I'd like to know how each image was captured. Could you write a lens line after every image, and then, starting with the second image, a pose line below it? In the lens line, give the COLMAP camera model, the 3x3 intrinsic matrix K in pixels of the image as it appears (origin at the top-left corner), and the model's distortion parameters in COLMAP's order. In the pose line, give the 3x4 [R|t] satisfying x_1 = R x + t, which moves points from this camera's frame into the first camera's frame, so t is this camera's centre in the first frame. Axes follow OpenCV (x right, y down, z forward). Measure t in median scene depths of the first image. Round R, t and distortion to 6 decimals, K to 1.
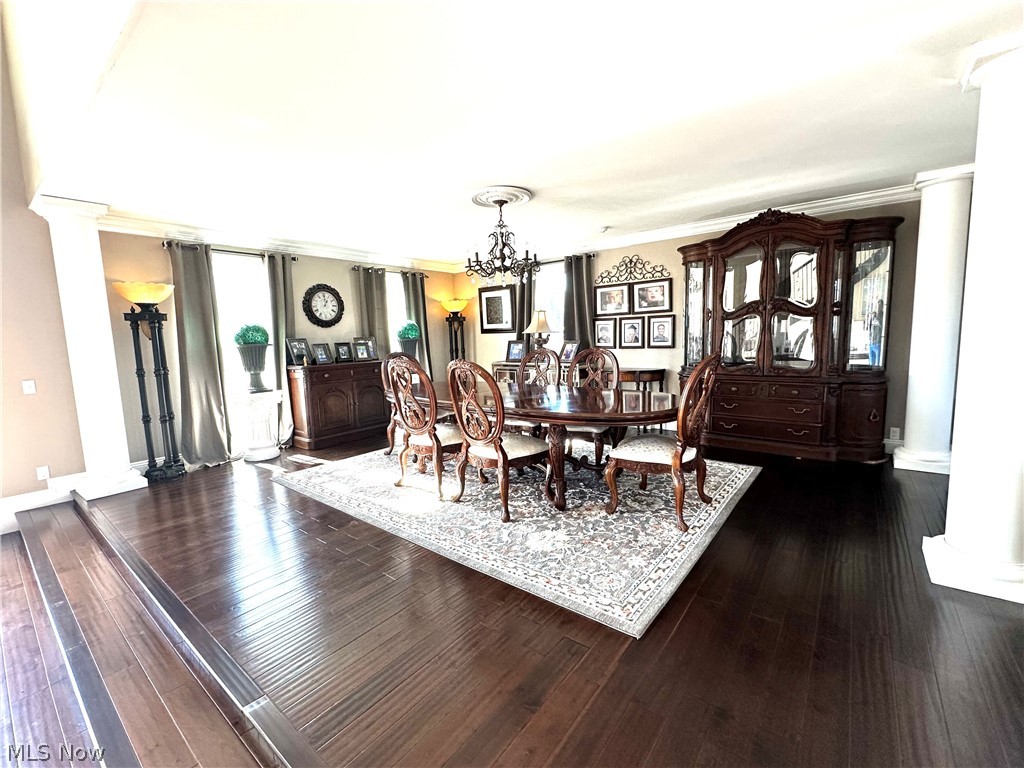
lens RADIAL K [[452.6, 0, 512.0], [0, 452.6, 384.0], [0, 0, 1]] dist [0.009542, 0.000297]
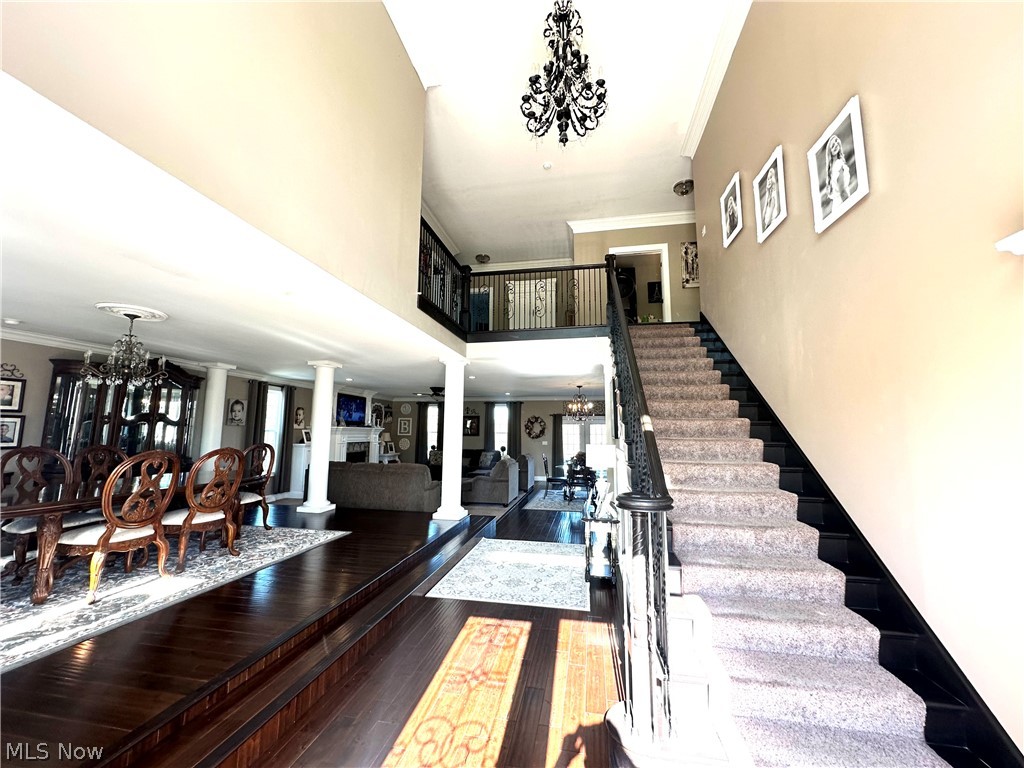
lens RADIAL K [[404.0, 0, 512.0], [0, 404.0, 384.0], [0, 0, 1]] dist [-0.002336, 0.000094]
pose [[-0.450217, 0.135526, 0.882574, -0.935875], [0.096361, 0.990016, -0.102869, -0.025660], [-0.887705, 0.038732, -0.458781, 0.442163]]
